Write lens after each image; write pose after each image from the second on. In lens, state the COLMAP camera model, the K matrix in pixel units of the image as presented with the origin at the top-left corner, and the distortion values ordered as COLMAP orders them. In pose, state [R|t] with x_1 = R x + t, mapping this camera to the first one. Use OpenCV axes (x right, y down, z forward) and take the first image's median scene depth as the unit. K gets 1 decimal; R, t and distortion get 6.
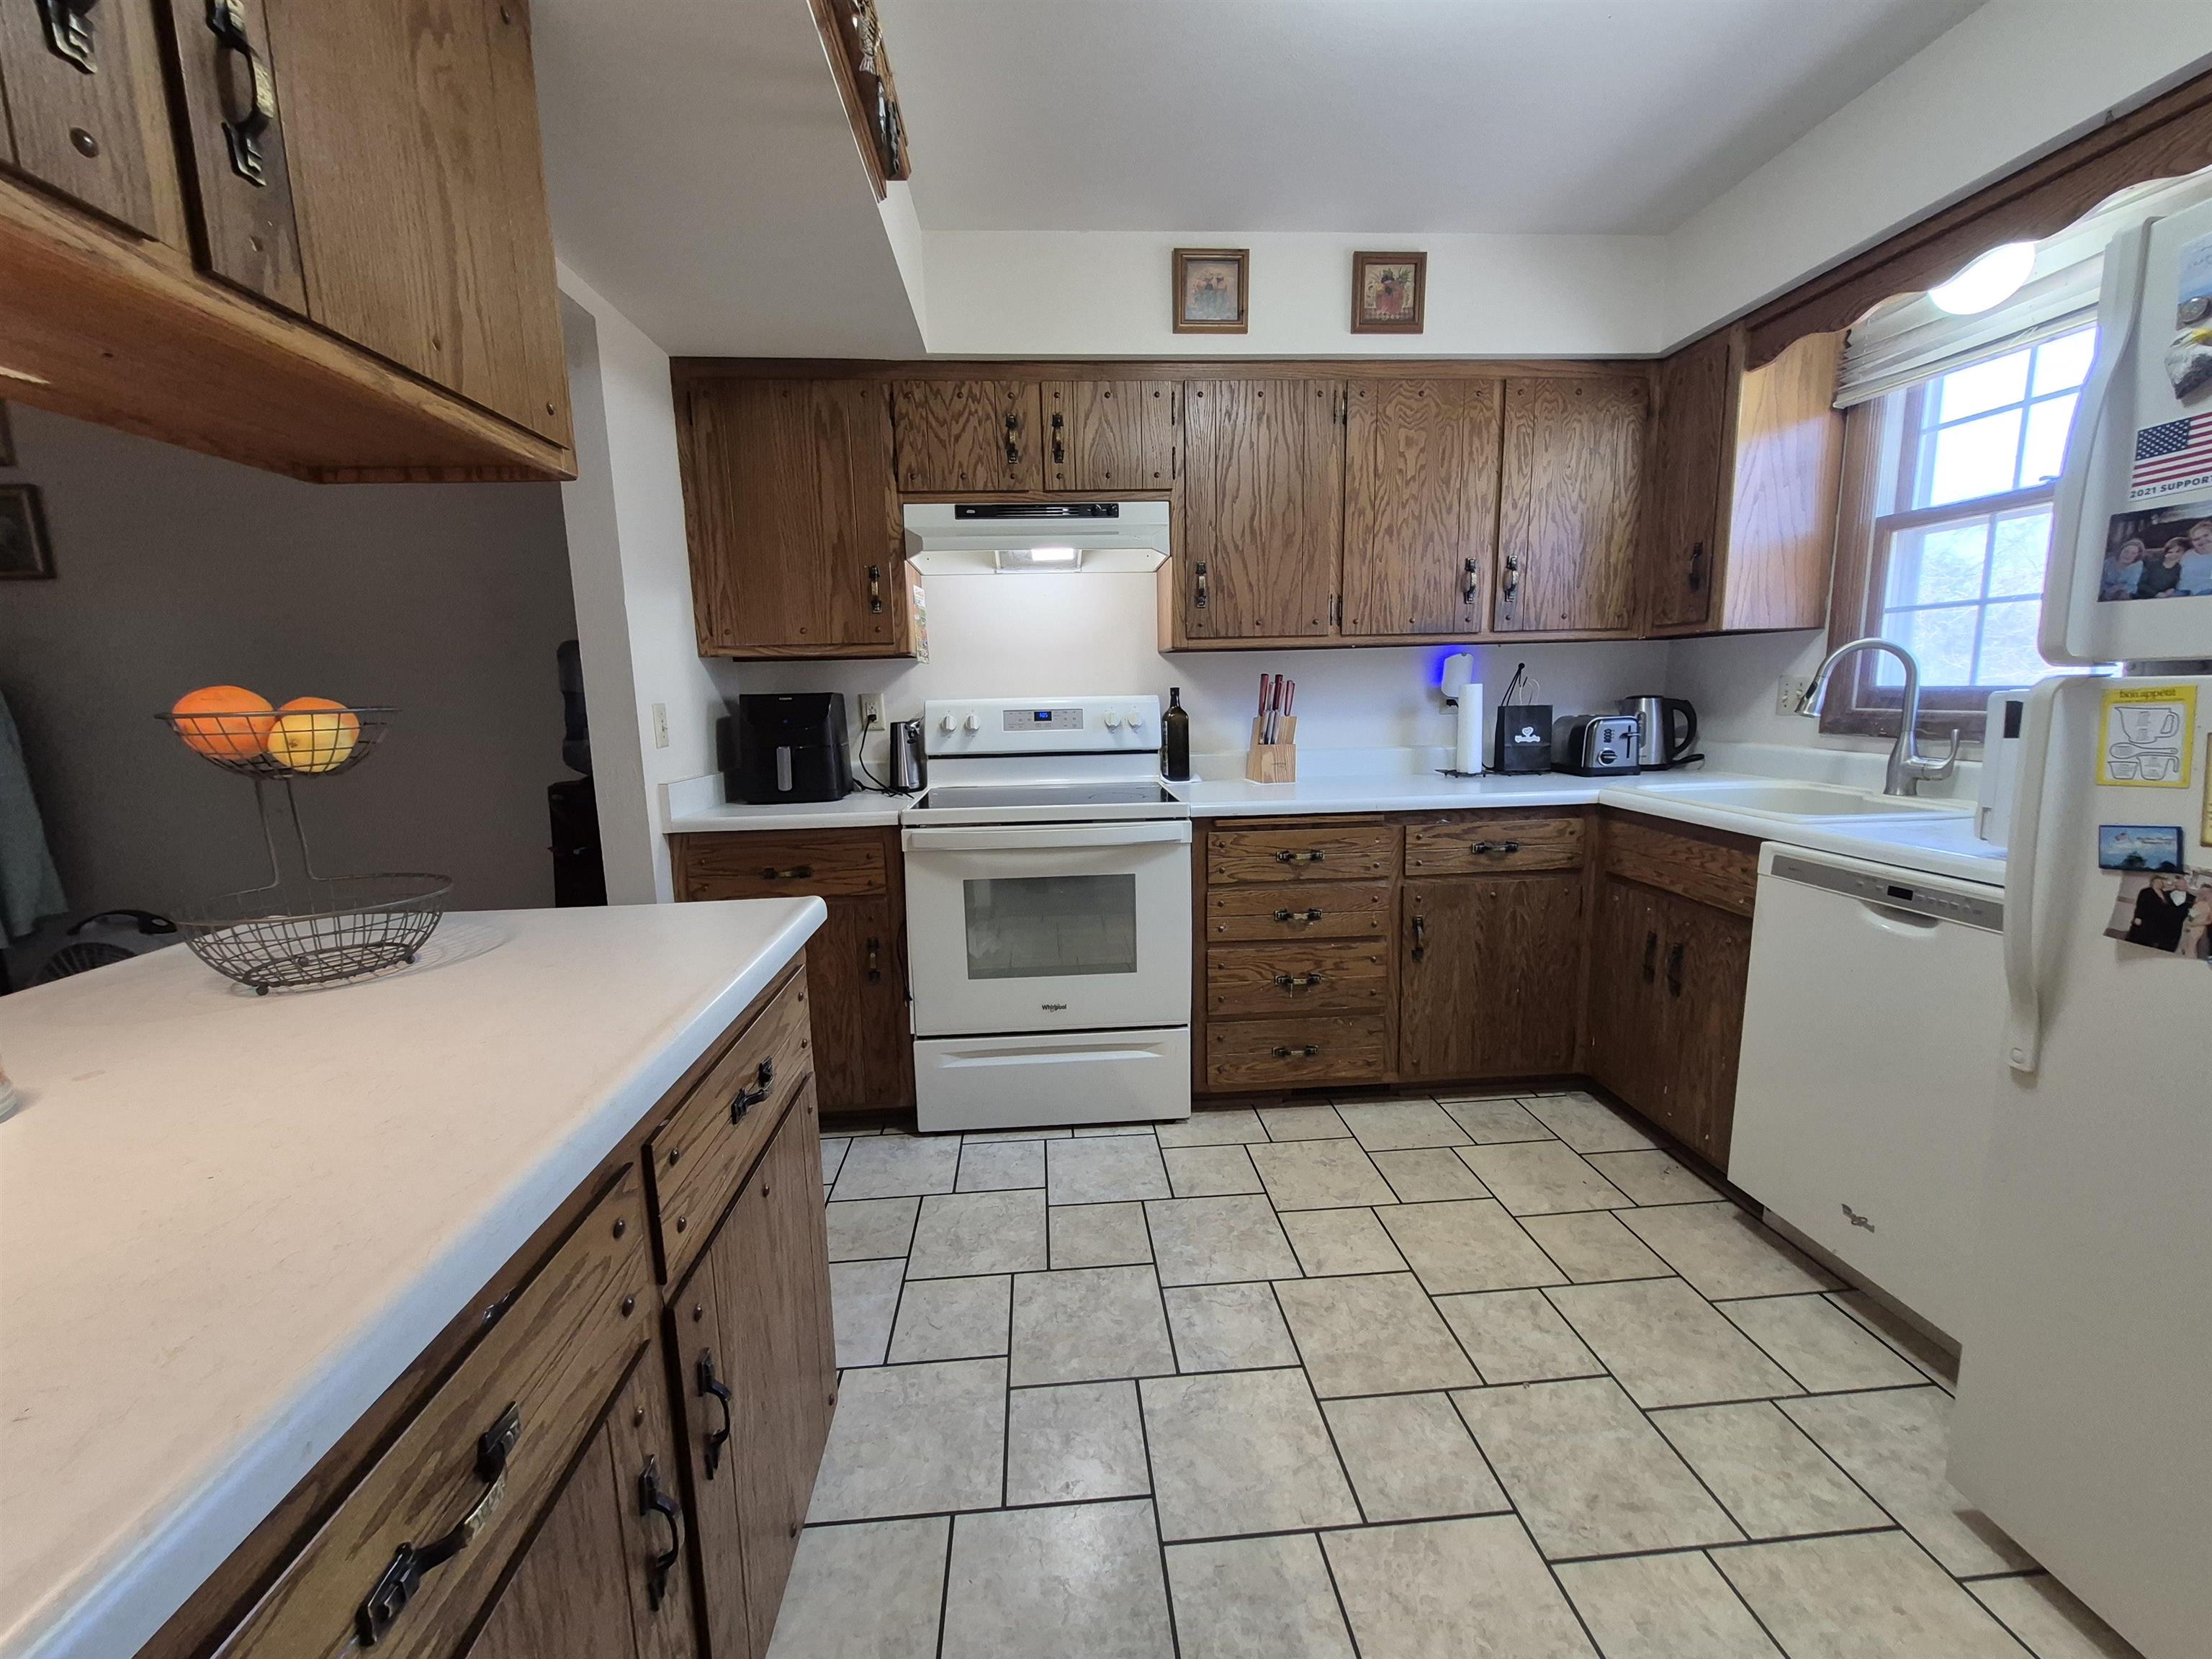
lens RADIAL K [[858.5, 0, 1096.8], [0, 858.5, 820.0], [0, 0, 1]] dist [-0.003050, -0.000572]
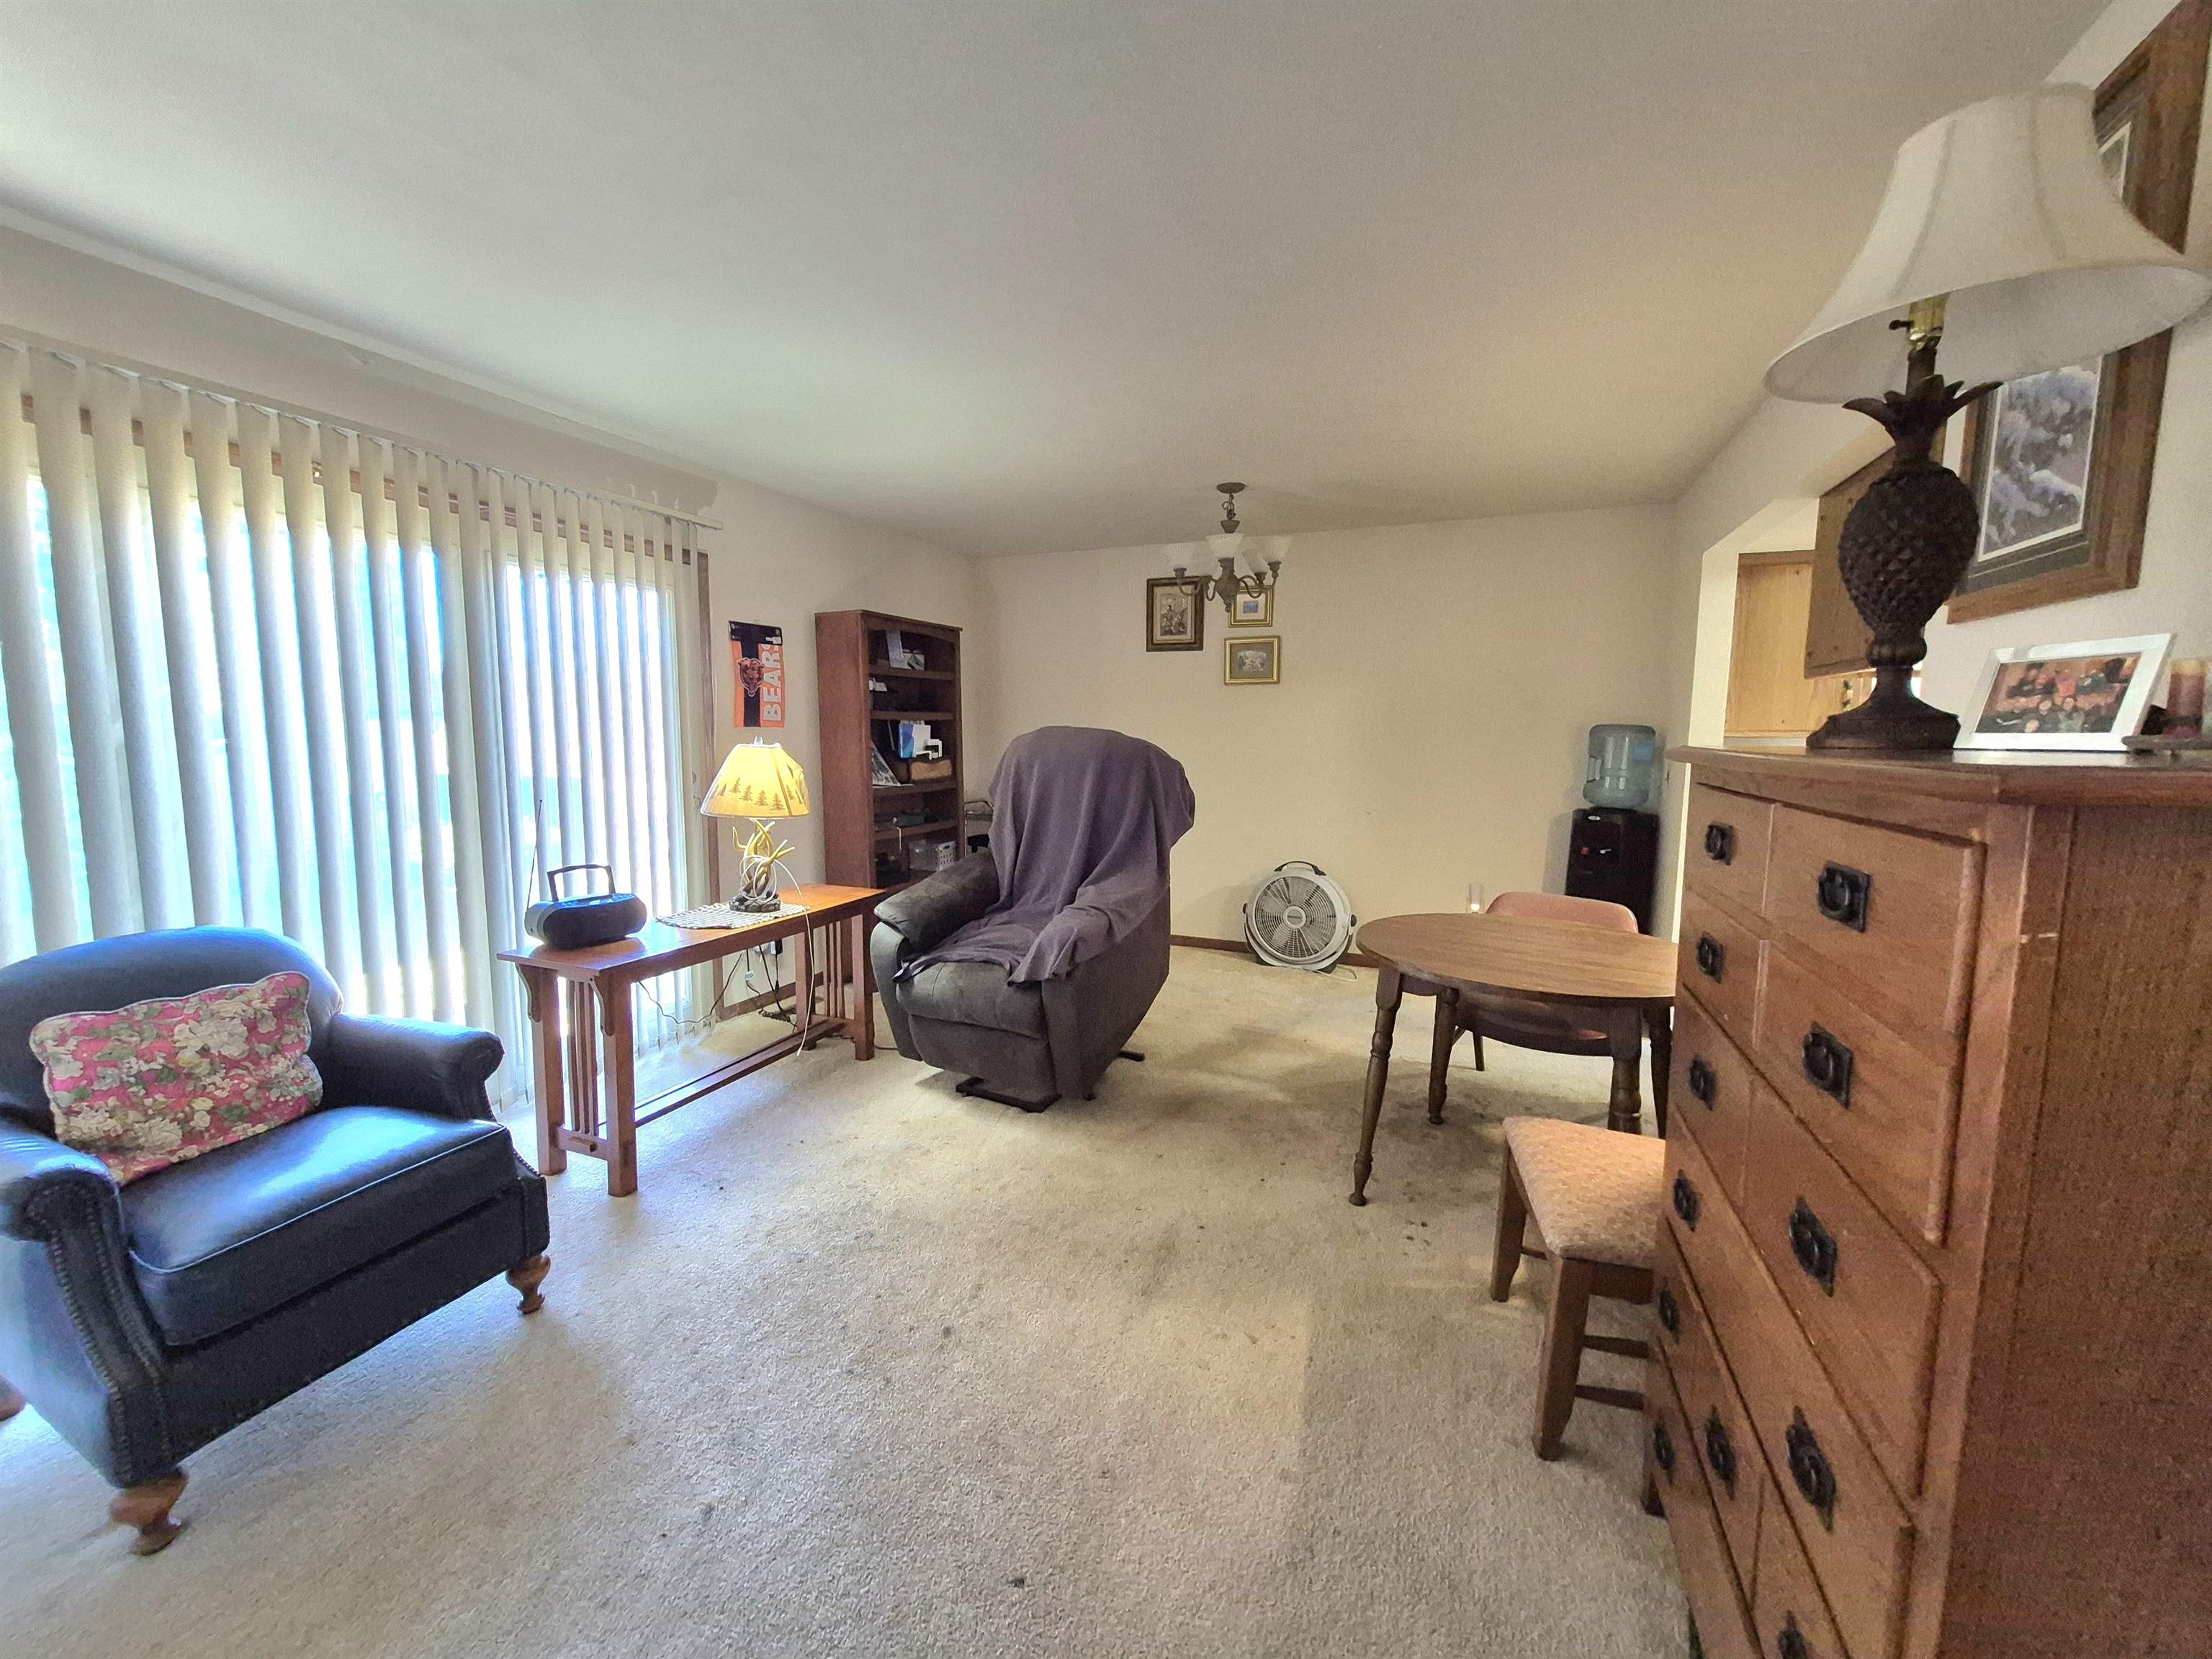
lens RADIAL K [[858.5, 0, 1096.8], [0, 858.5, 820.0], [0, 0, 1]] dist [-0.003050, -0.000572]
pose [[0.889109, 0.075277, -0.451463, -0.872312], [-0.095731, 0.995151, -0.022602, 0.124248], [0.447572, 0.063315, 0.892003, -1.065900]]
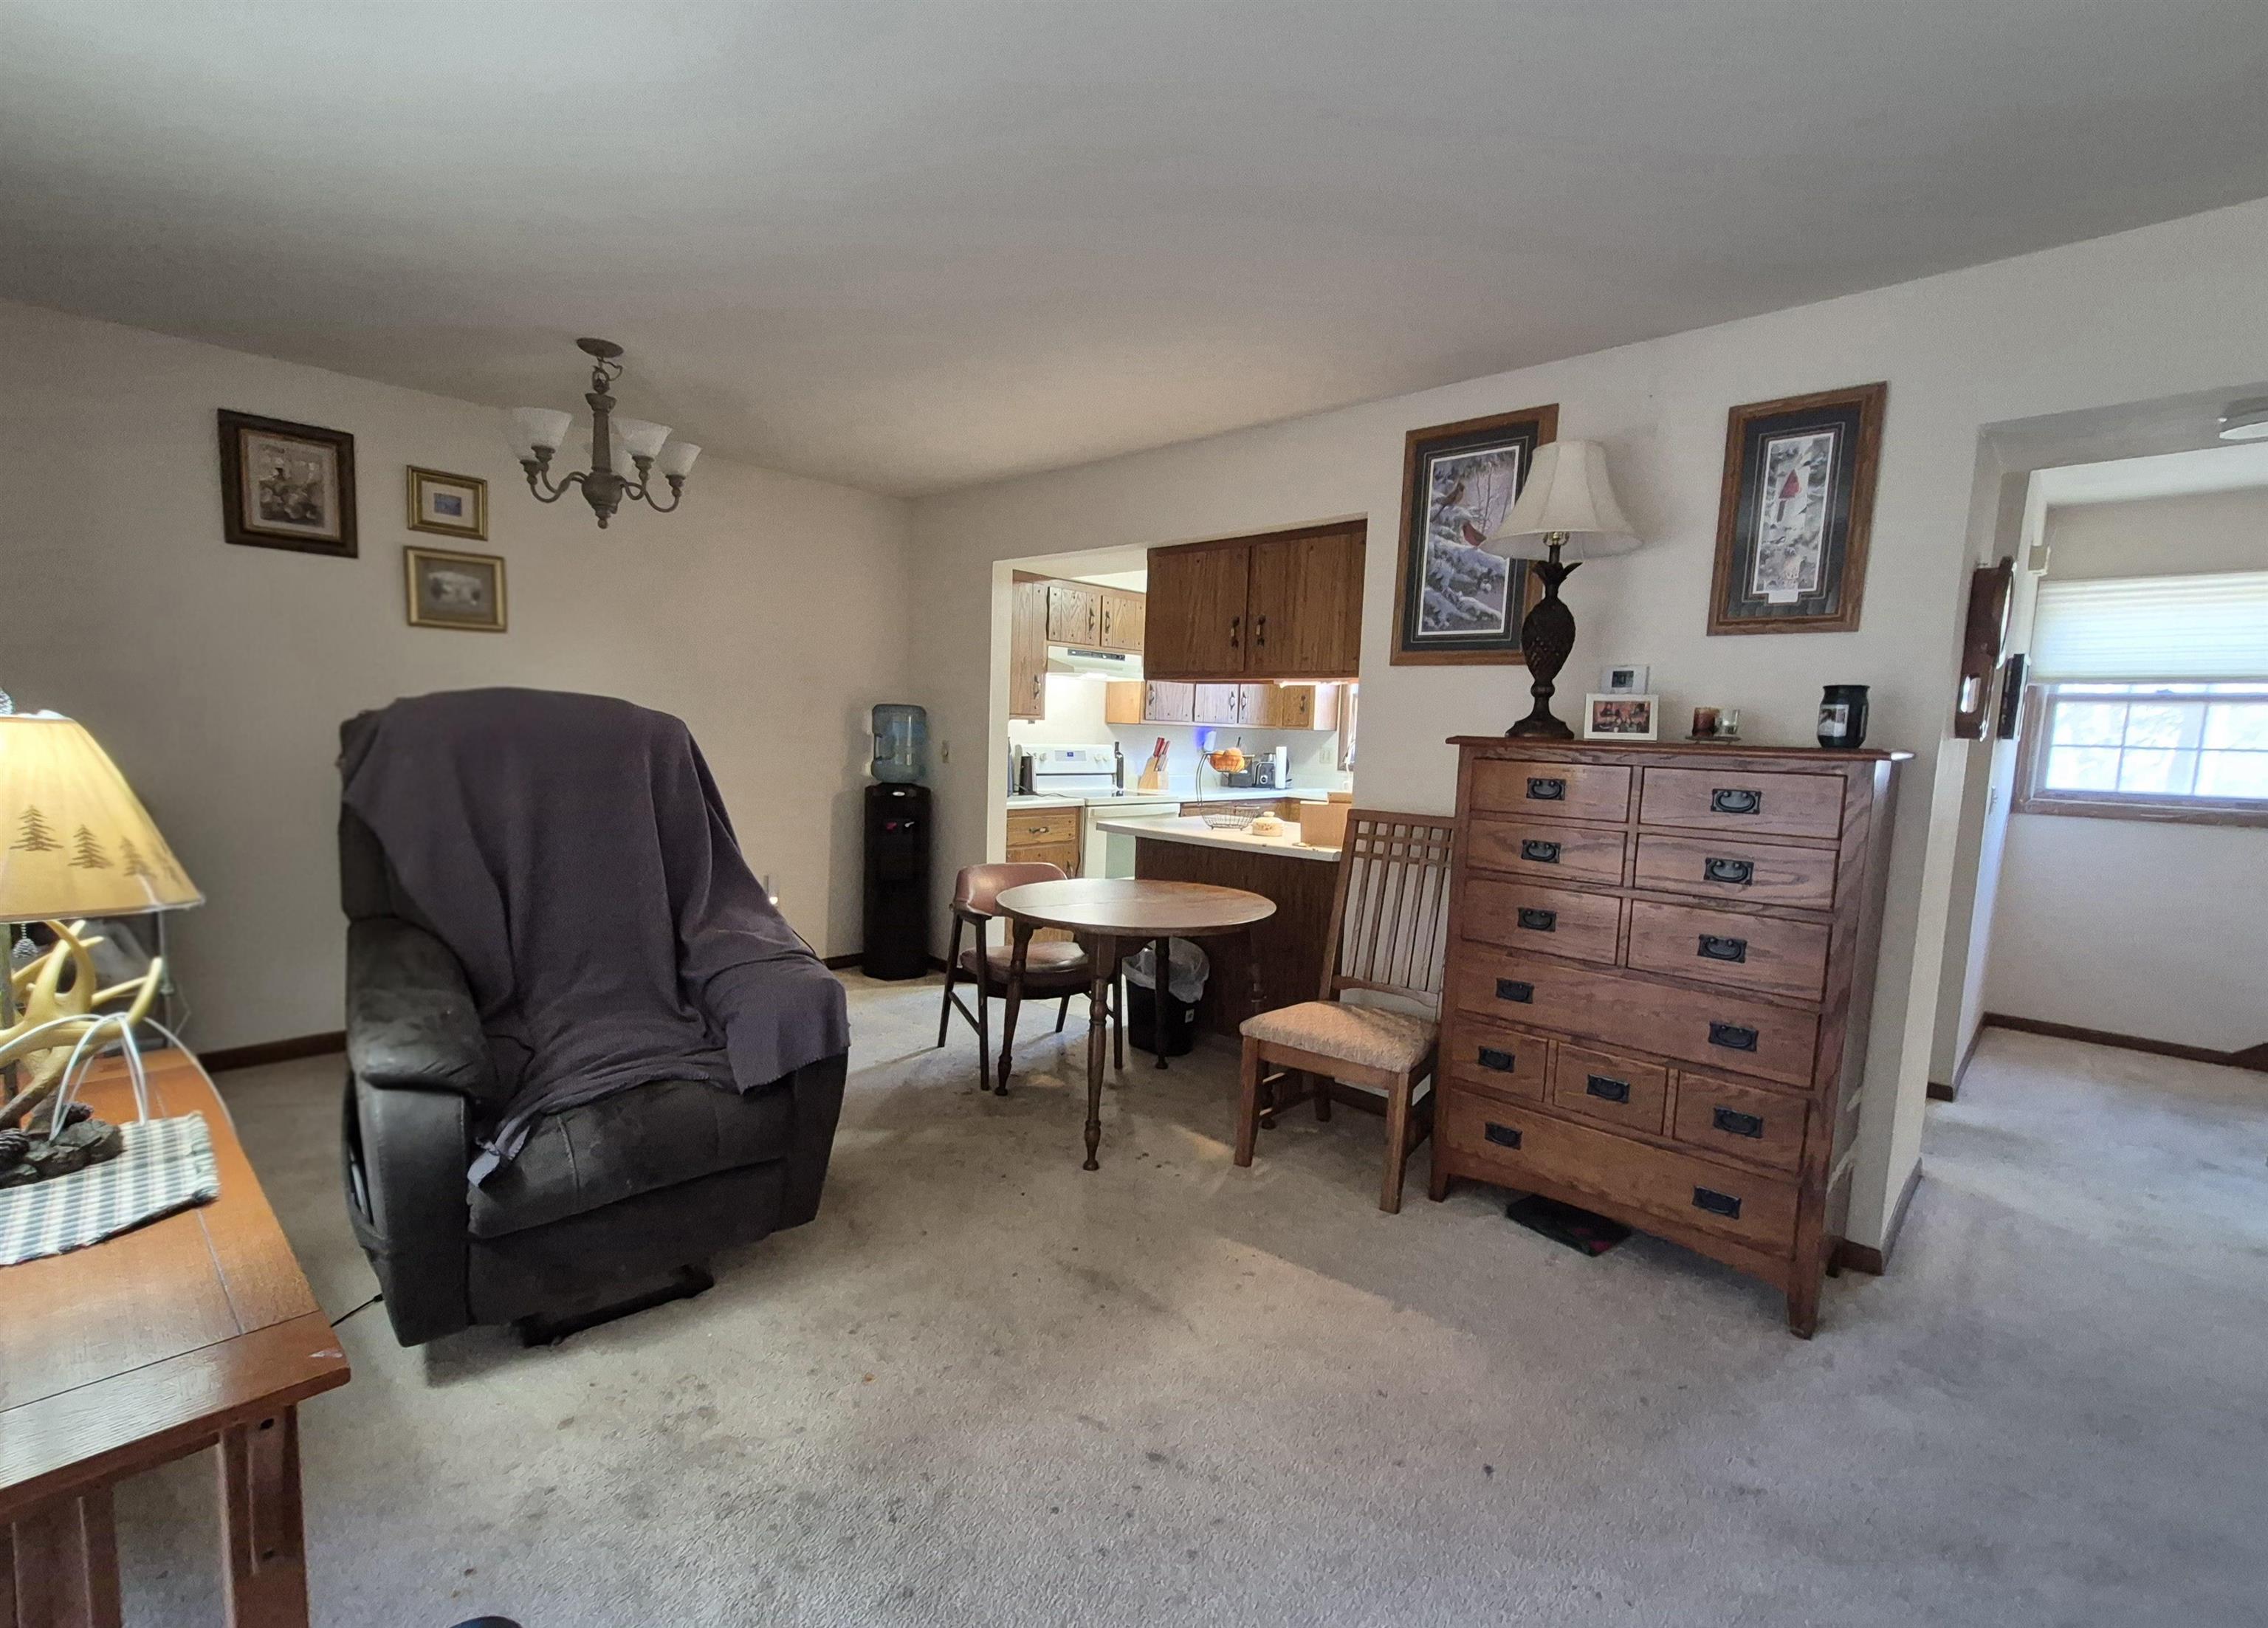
lens RADIAL K [[999.6, 0, 1135.3], [0, 999.6, 829.3], [0, 0, 1]] dist [-0.002739, -0.000646]
pose [[0.734753, -0.021705, 0.677987, -1.940817], [0.051605, 0.998380, -0.023964, 0.139371], [-0.676369, 0.052596, 0.734683, -0.939358]]
